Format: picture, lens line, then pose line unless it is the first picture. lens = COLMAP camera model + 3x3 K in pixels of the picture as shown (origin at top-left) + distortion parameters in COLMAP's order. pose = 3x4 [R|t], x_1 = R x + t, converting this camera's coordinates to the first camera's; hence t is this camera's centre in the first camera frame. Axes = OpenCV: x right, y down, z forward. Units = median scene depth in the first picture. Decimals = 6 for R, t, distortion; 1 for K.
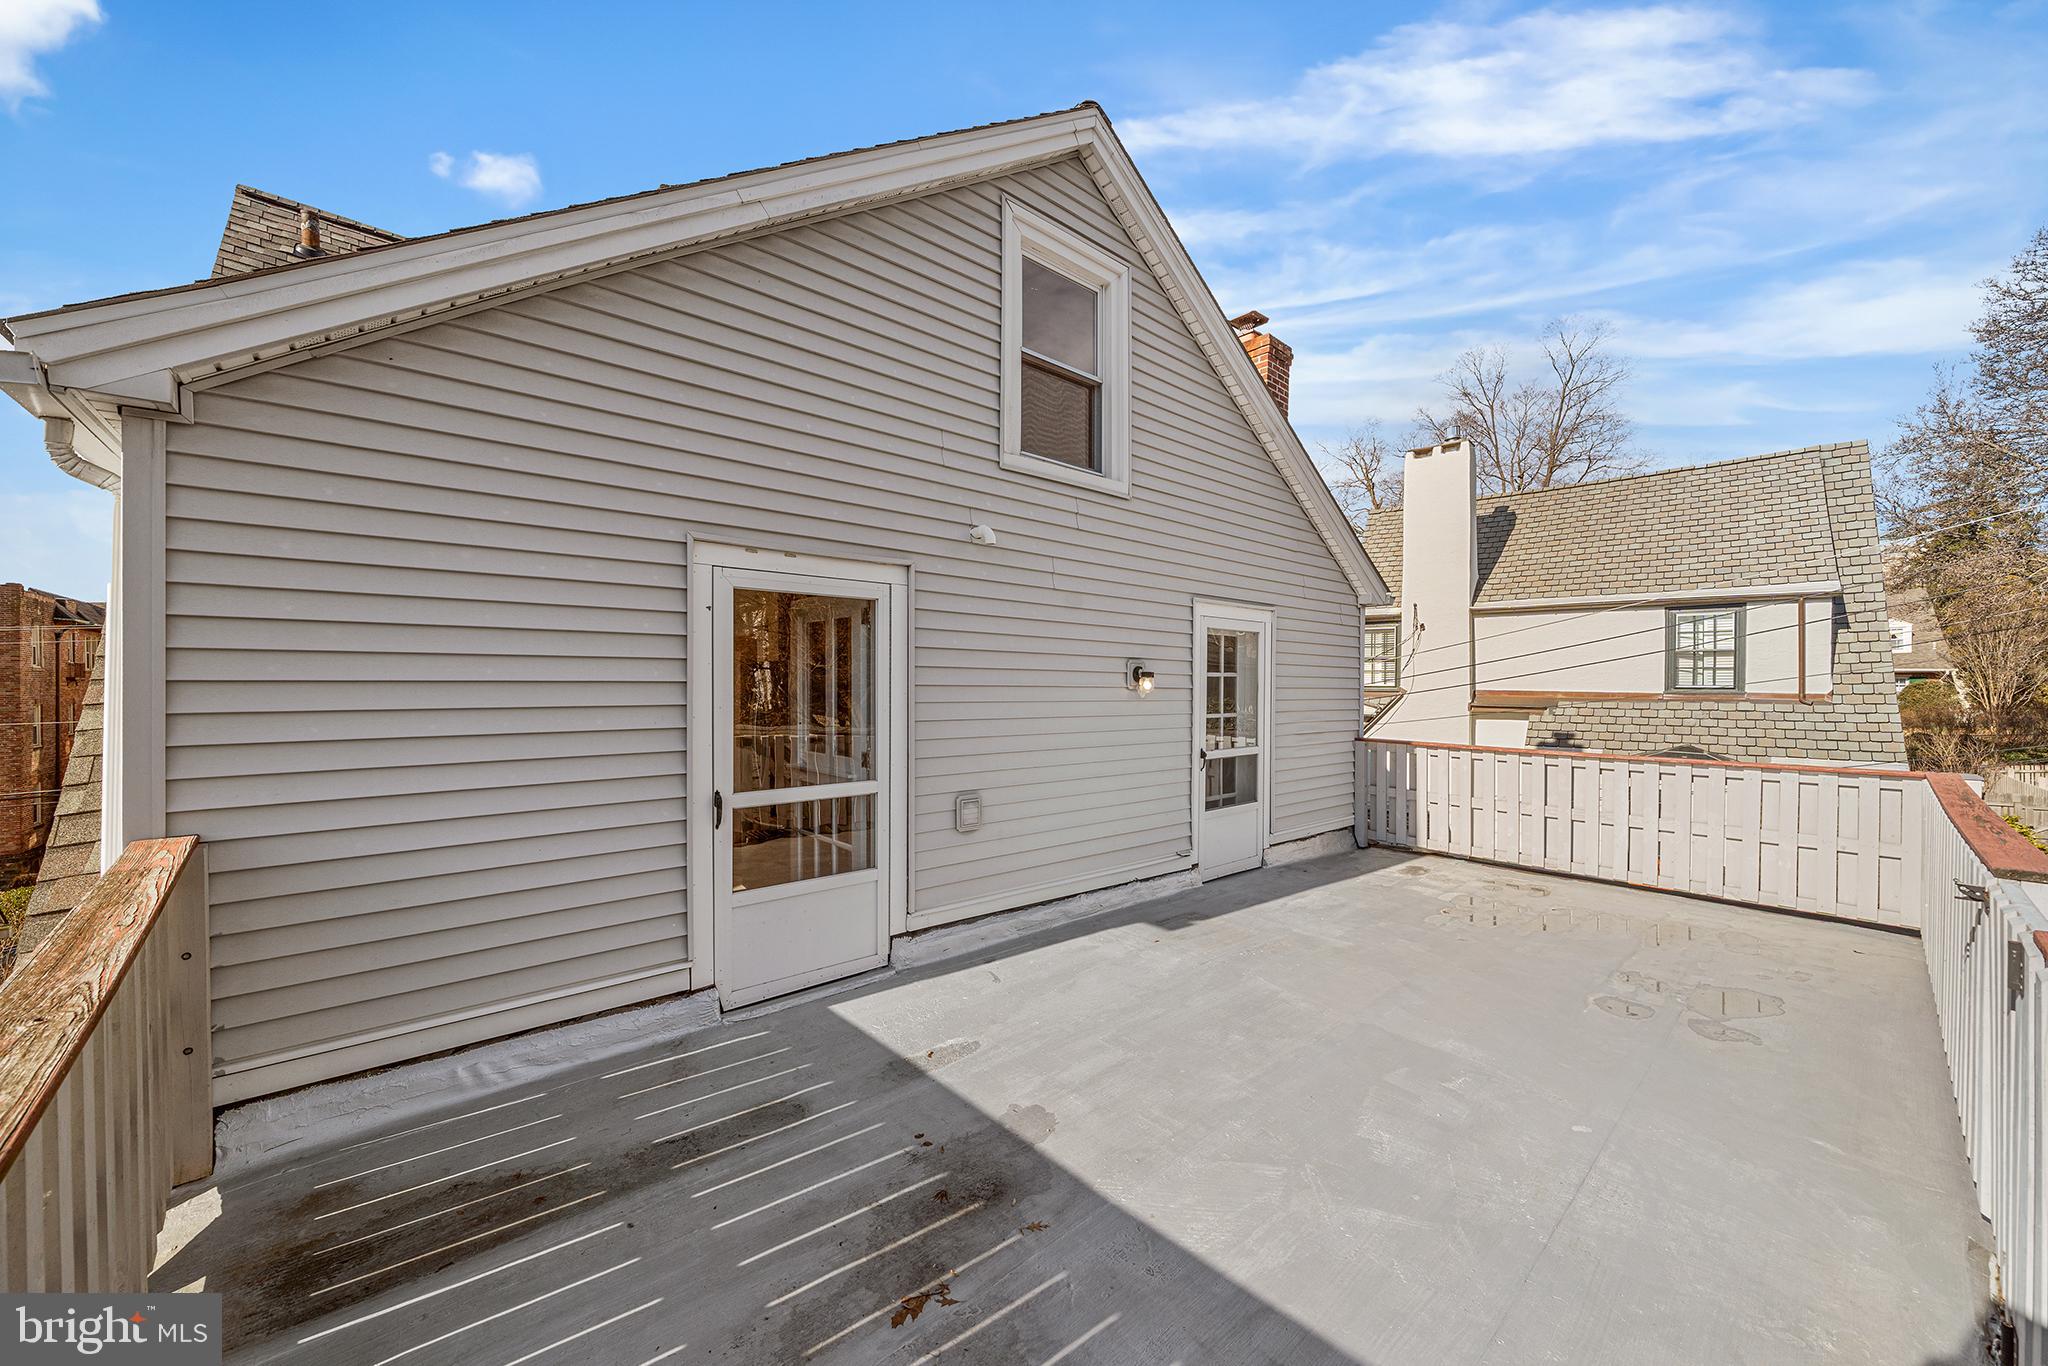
lens RADIAL K [[758.9, 0, 1026.2], [0, 758.9, 688.2], [0, 0, 1]] dist [0.000396, -0.002040]
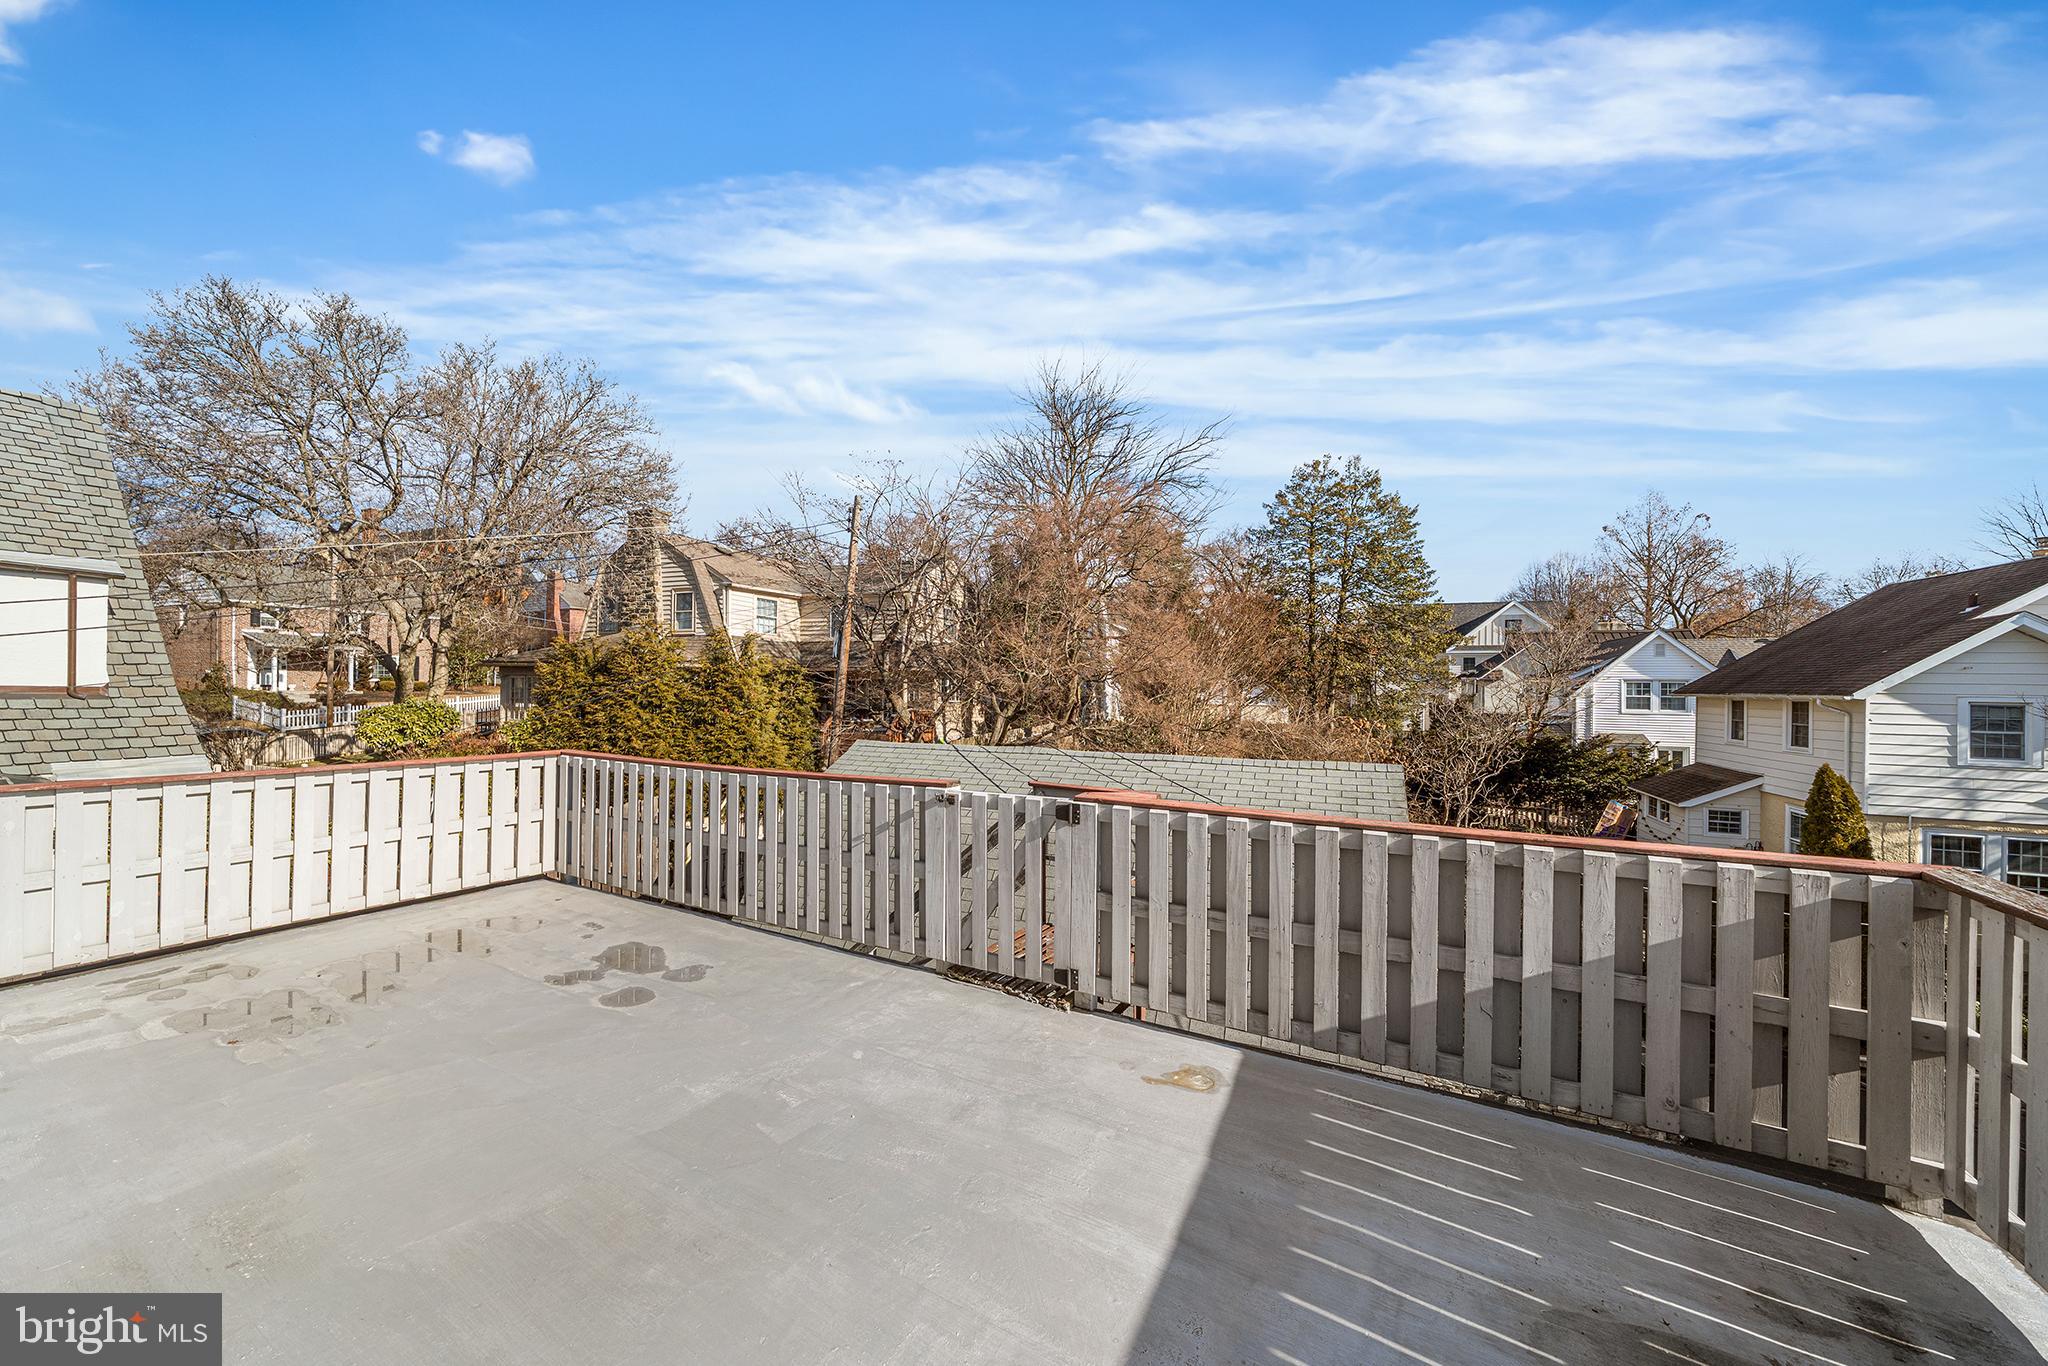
lens RADIAL K [[720.2, 0, 1025.7], [0, 720.2, 688.5], [0, 0, 1]] dist [0.000447, -0.000038]
pose [[-0.322415, -0.009682, 0.946549, -0.101561], [-0.007359, 0.999943, 0.007722, -0.004928], [-0.946570, -0.004476, -0.322468, 0.251557]]
